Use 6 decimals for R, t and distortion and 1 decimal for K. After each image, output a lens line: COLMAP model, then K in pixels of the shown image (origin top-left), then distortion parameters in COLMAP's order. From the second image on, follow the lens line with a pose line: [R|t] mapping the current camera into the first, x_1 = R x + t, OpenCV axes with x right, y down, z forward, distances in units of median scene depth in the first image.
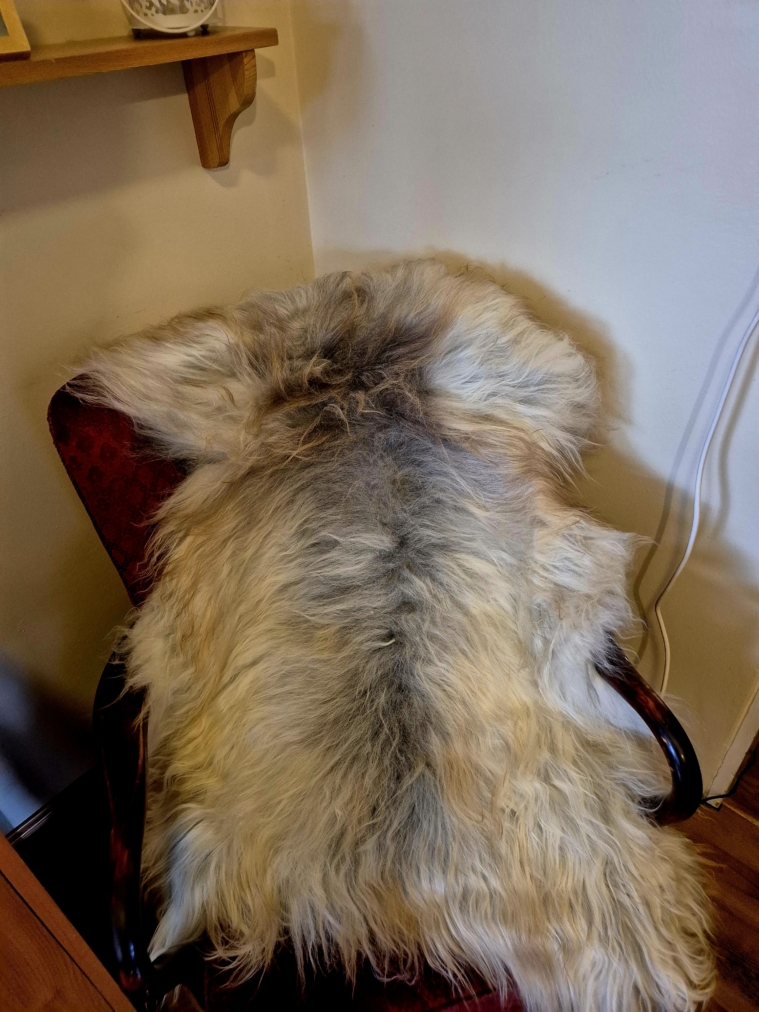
lens RADIAL K [[673.4, 0, 371.1], [0, 673.4, 496.0], [0, 0, 1]] dist [0.025770, -0.022903]
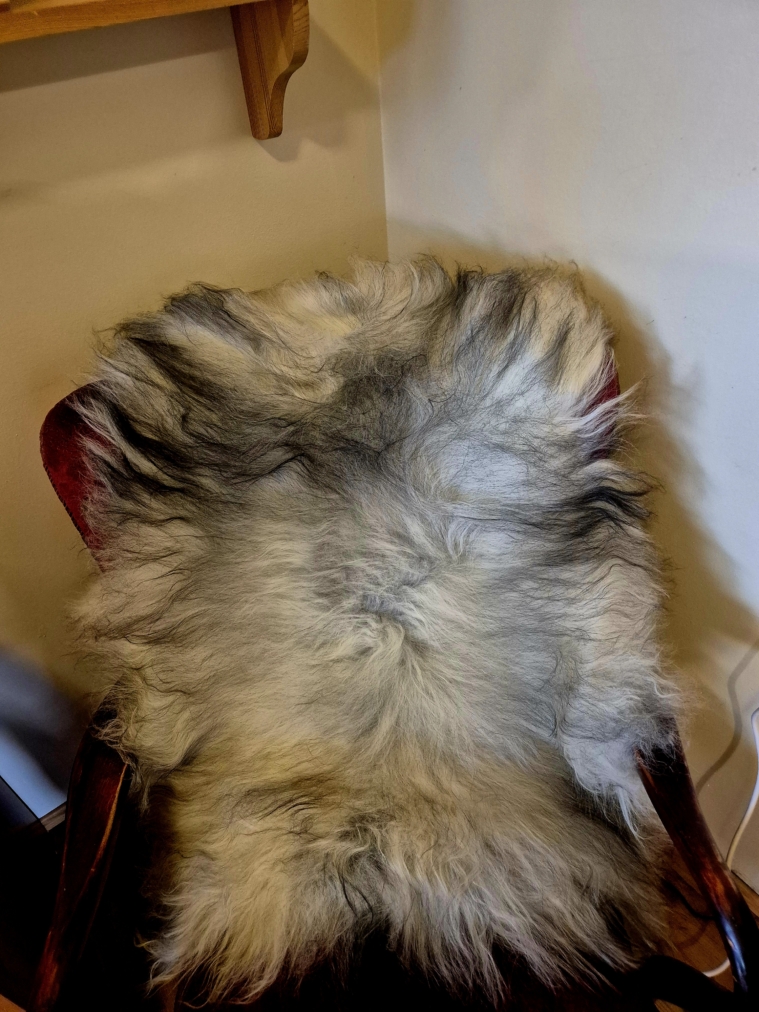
lens RADIAL K [[673.4, 0, 383.0], [0, 673.4, 501.2], [0, 0, 1]] dist [0.025770, -0.022903]
pose [[0.986019, 0.099068, -0.133985, 0.078873], [-0.088991, 0.992876, 0.079235, -0.129751], [0.140880, -0.066204, 0.987811, 0.175529]]
